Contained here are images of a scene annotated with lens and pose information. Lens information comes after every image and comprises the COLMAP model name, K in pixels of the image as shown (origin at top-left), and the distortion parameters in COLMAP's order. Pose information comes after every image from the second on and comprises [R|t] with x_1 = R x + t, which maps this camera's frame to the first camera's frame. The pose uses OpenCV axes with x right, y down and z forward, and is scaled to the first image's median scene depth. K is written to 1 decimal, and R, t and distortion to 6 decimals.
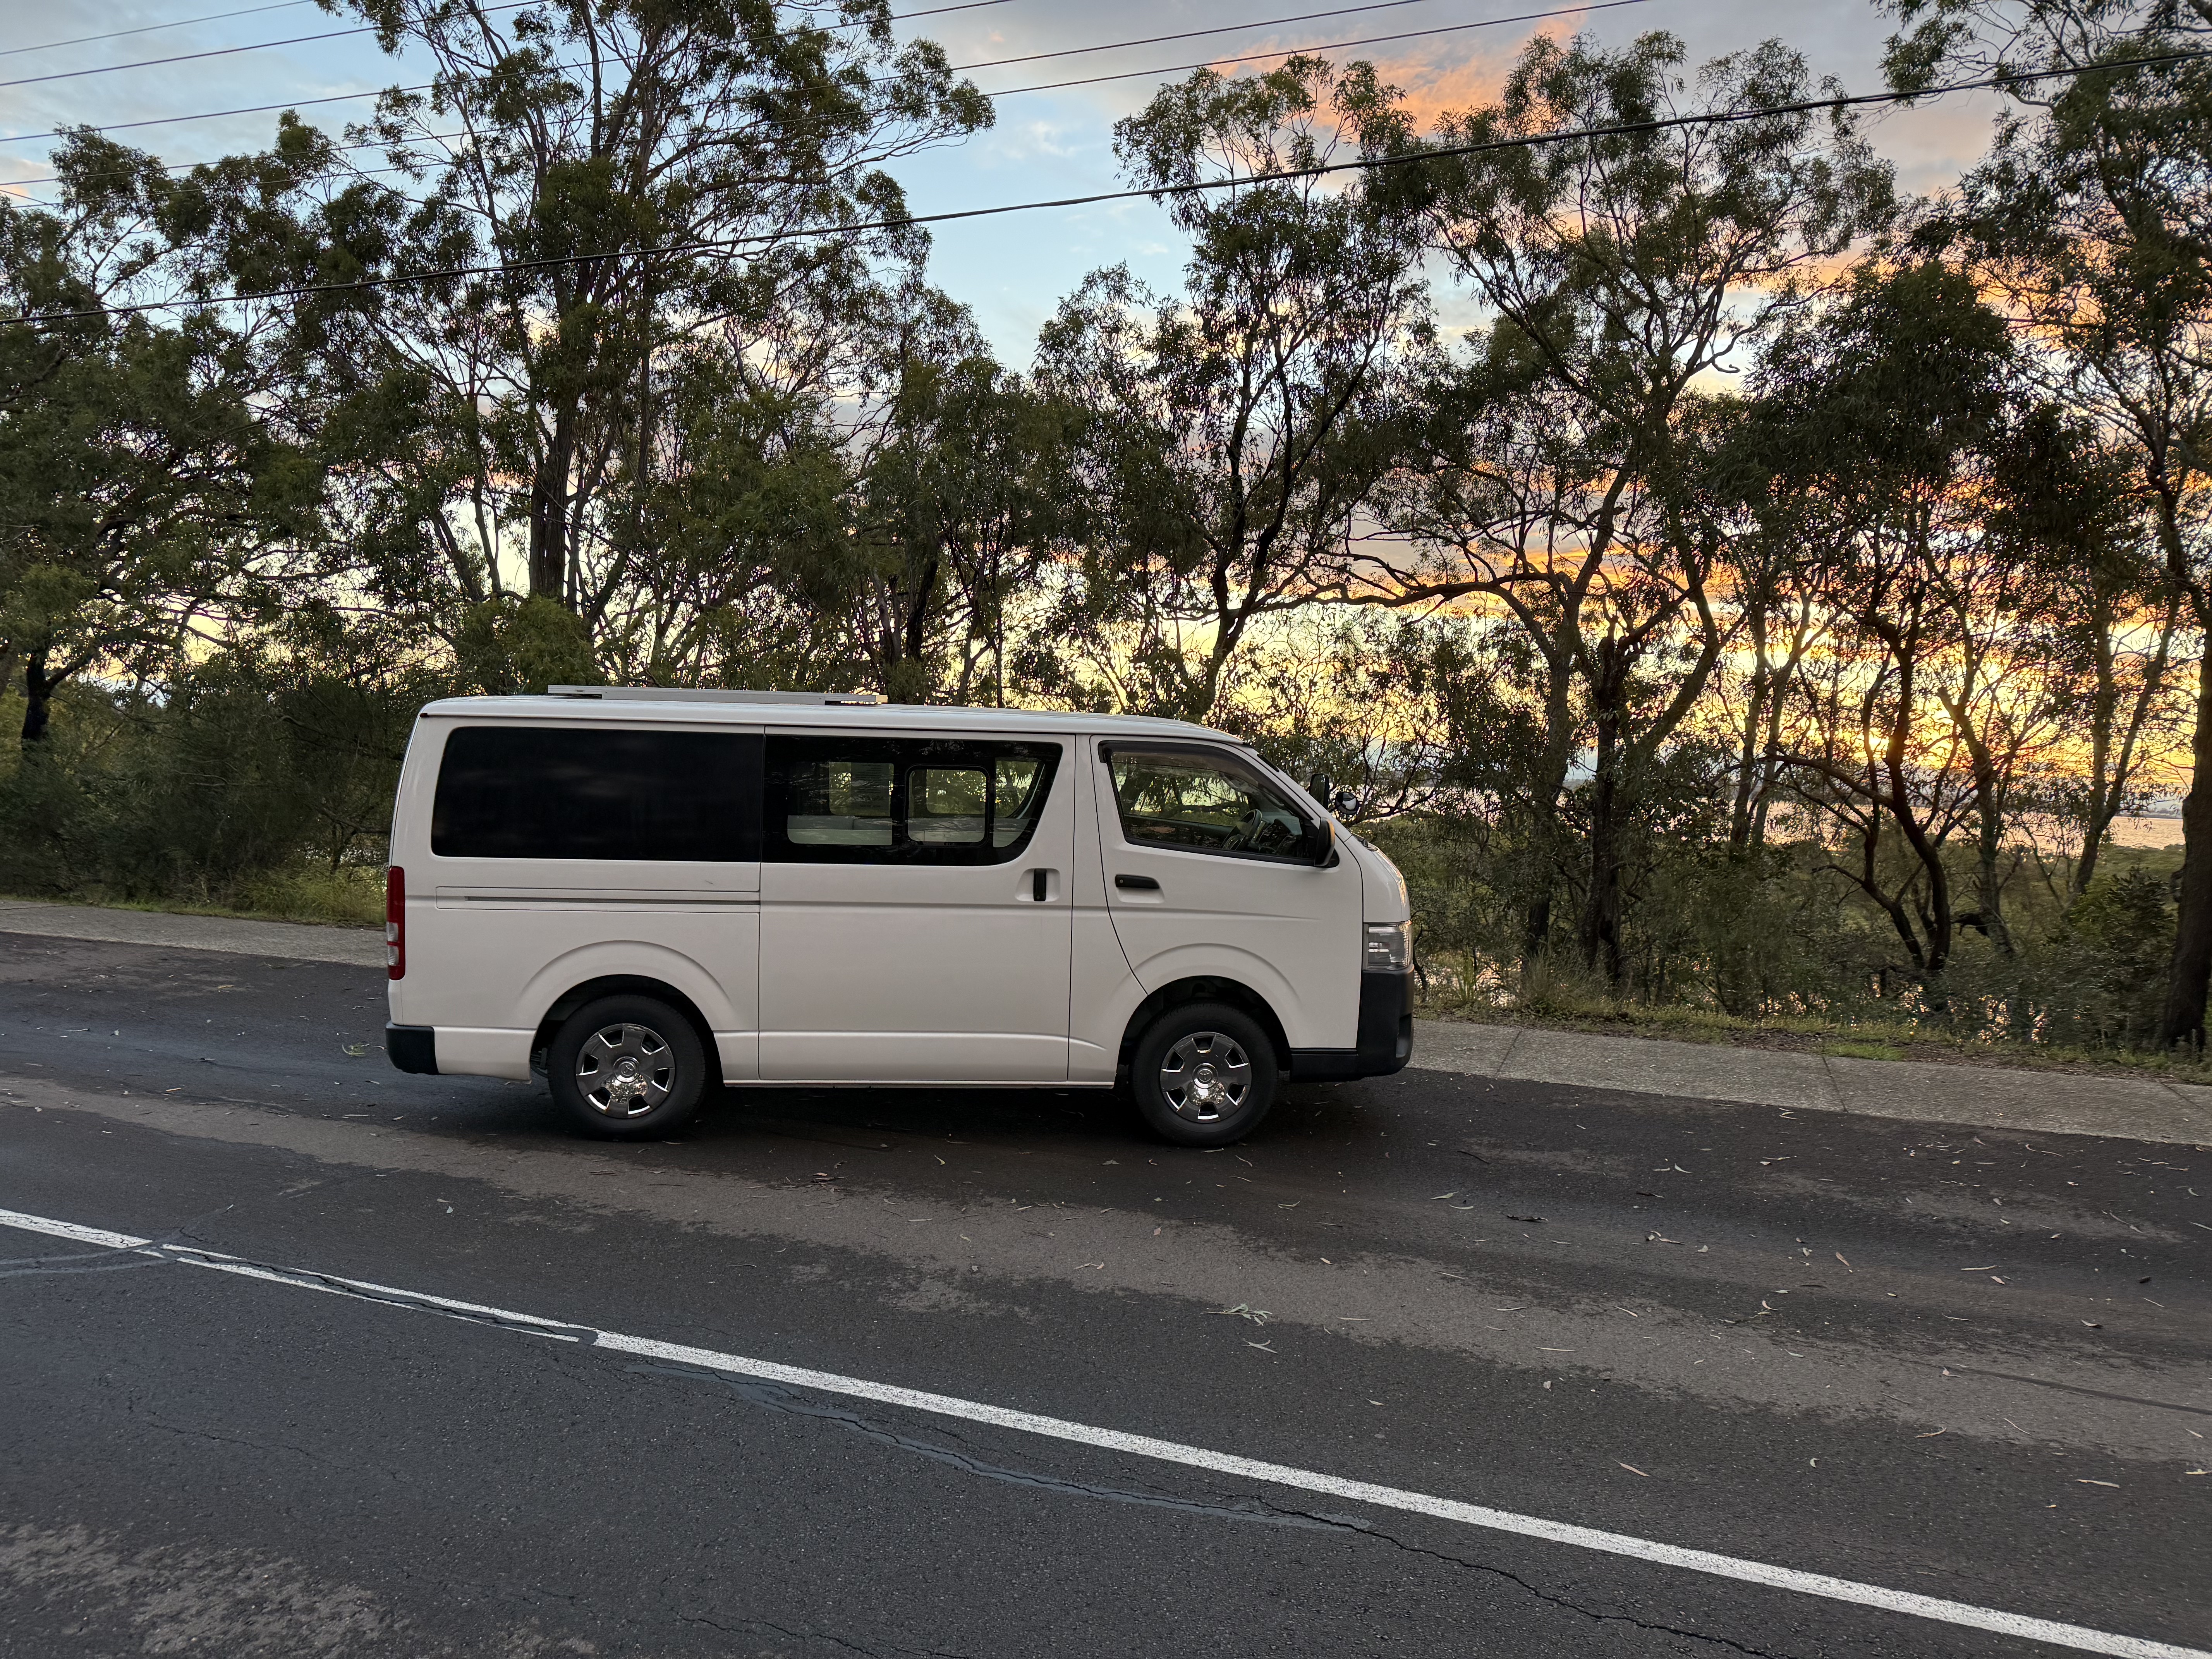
lens RADIAL K [[1540.8, 0, 1068.0], [0, 1540.8, 832.8], [0, 0, 1]] dist [0.047416, -0.047380]
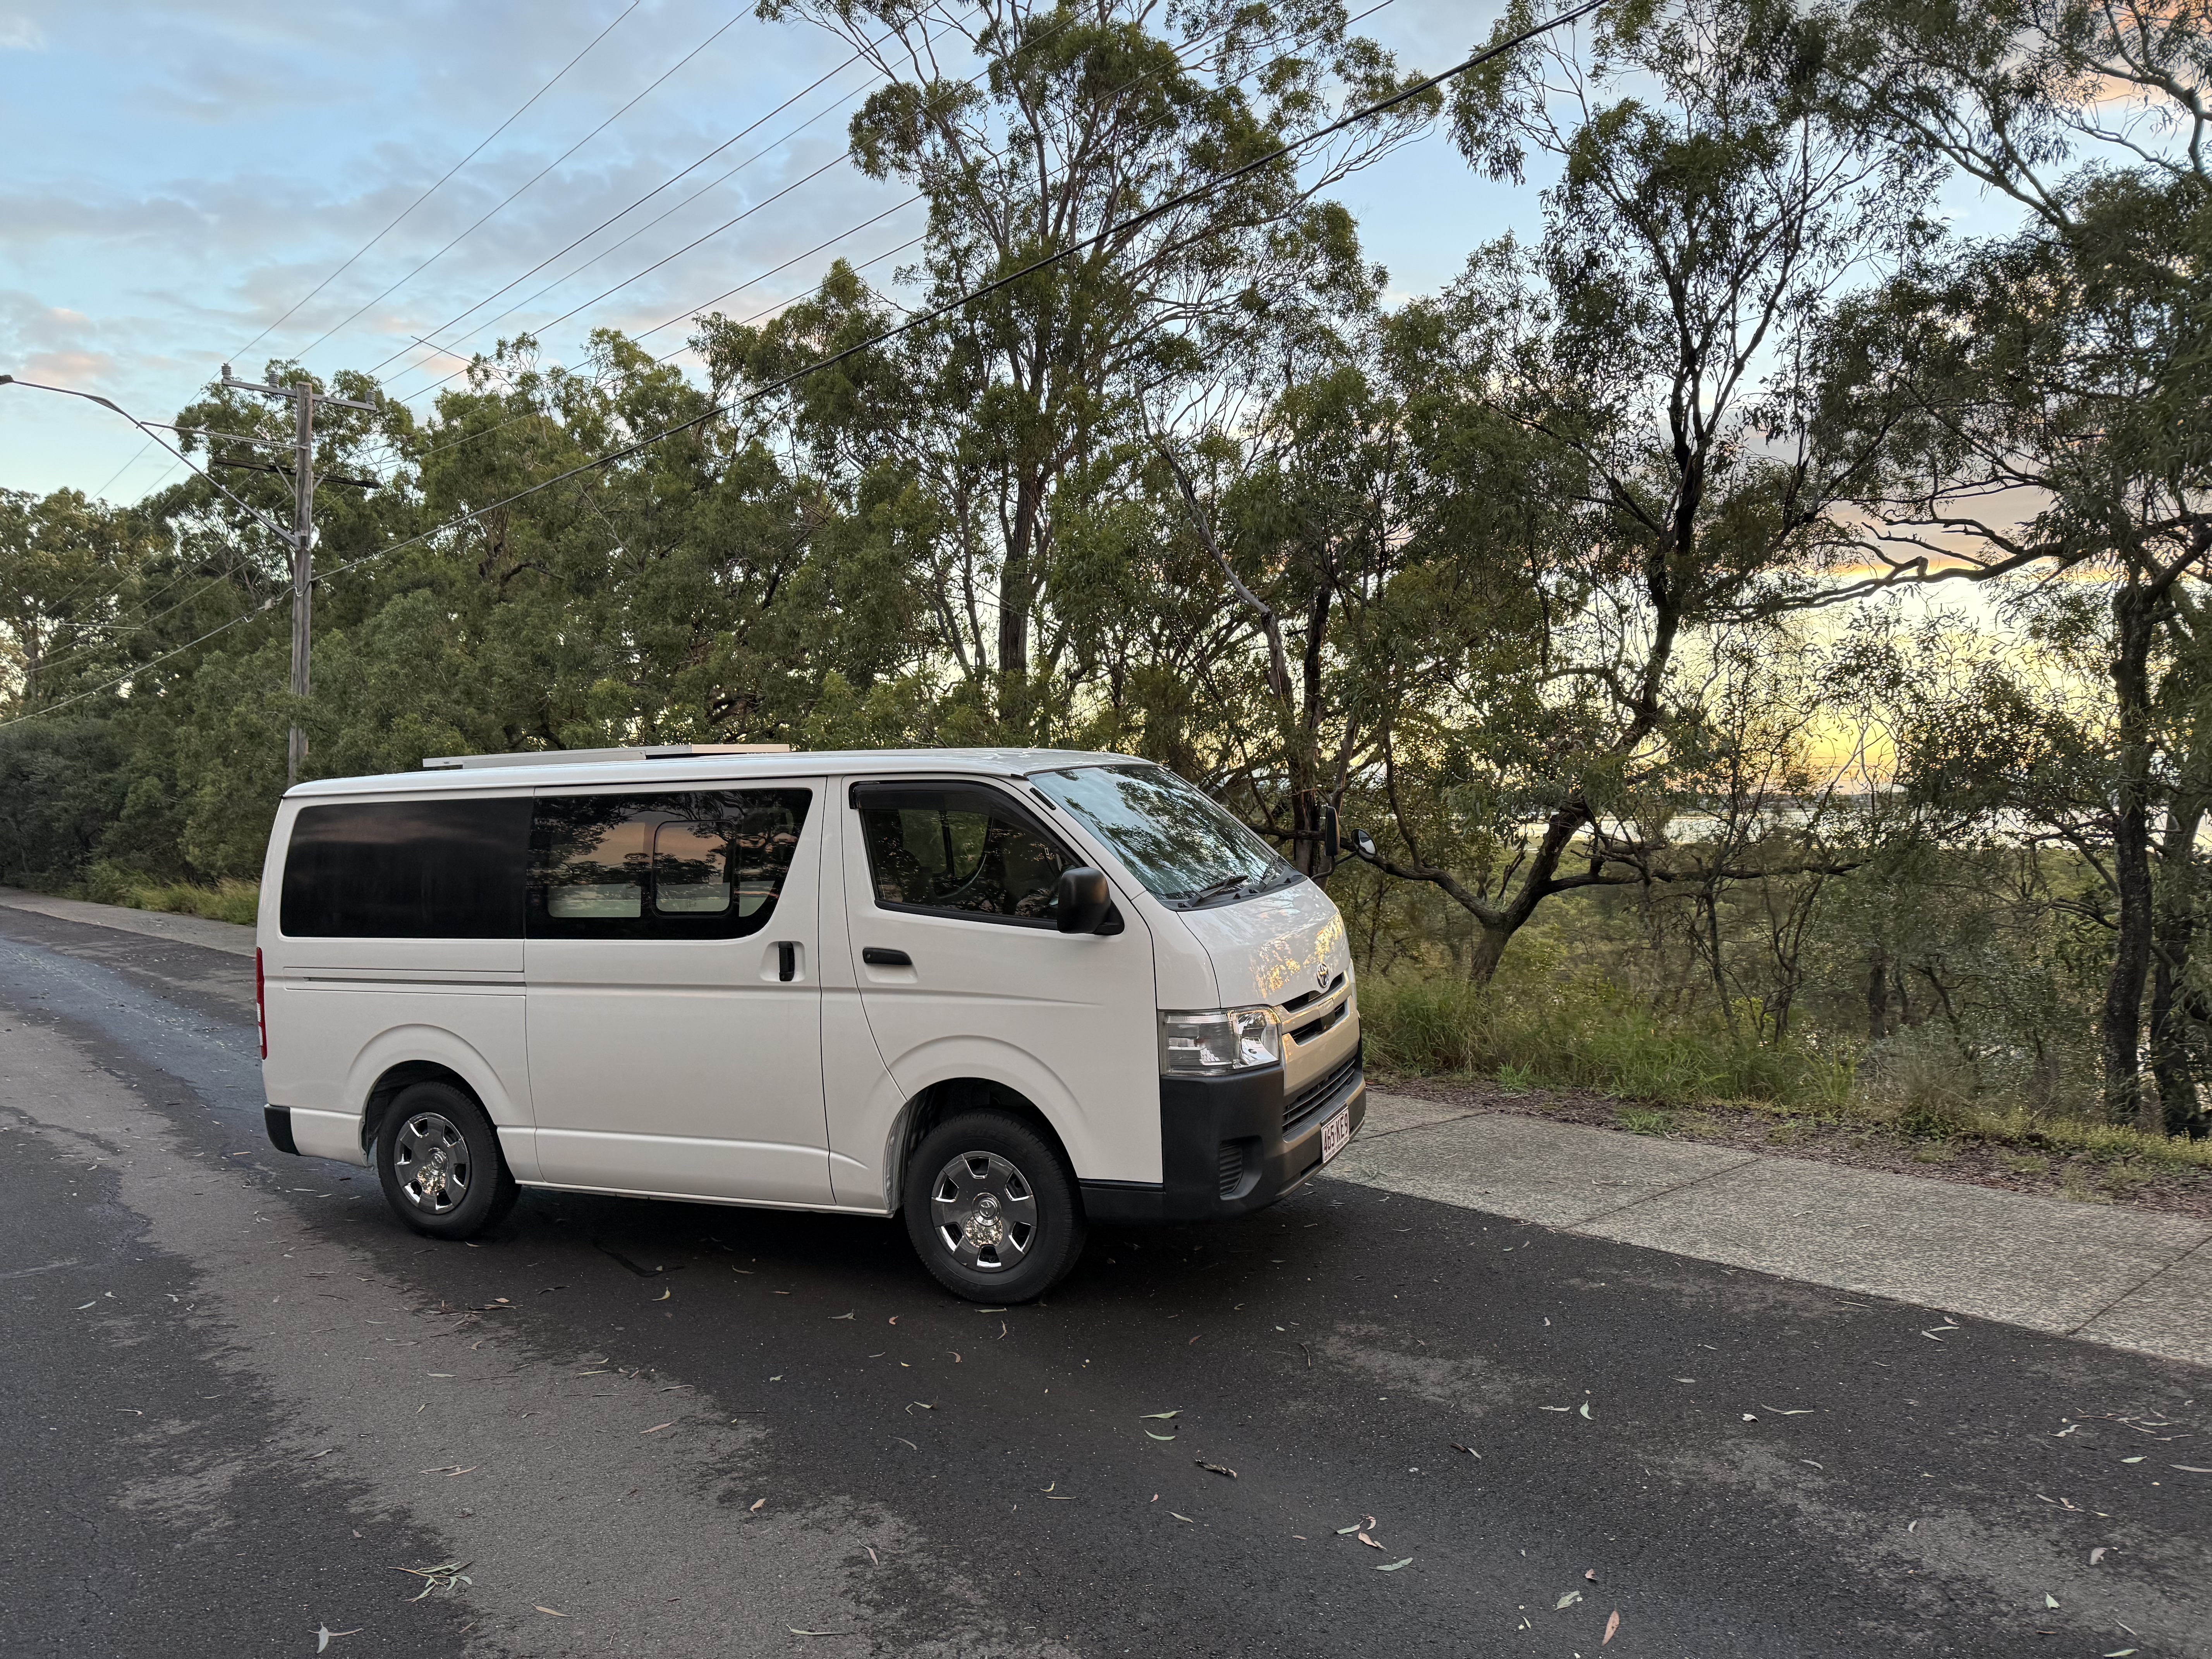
lens RADIAL K [[1540.8, 0, 1110.7], [0, 1540.8, 818.8], [0, 0, 1]] dist [0.047416, -0.047380]
pose [[0.890174, -0.046285, -0.453263, 0.514067], [0.025994, 0.998366, -0.050898, 0.004064], [0.454878, 0.033526, 0.889922, 0.341978]]
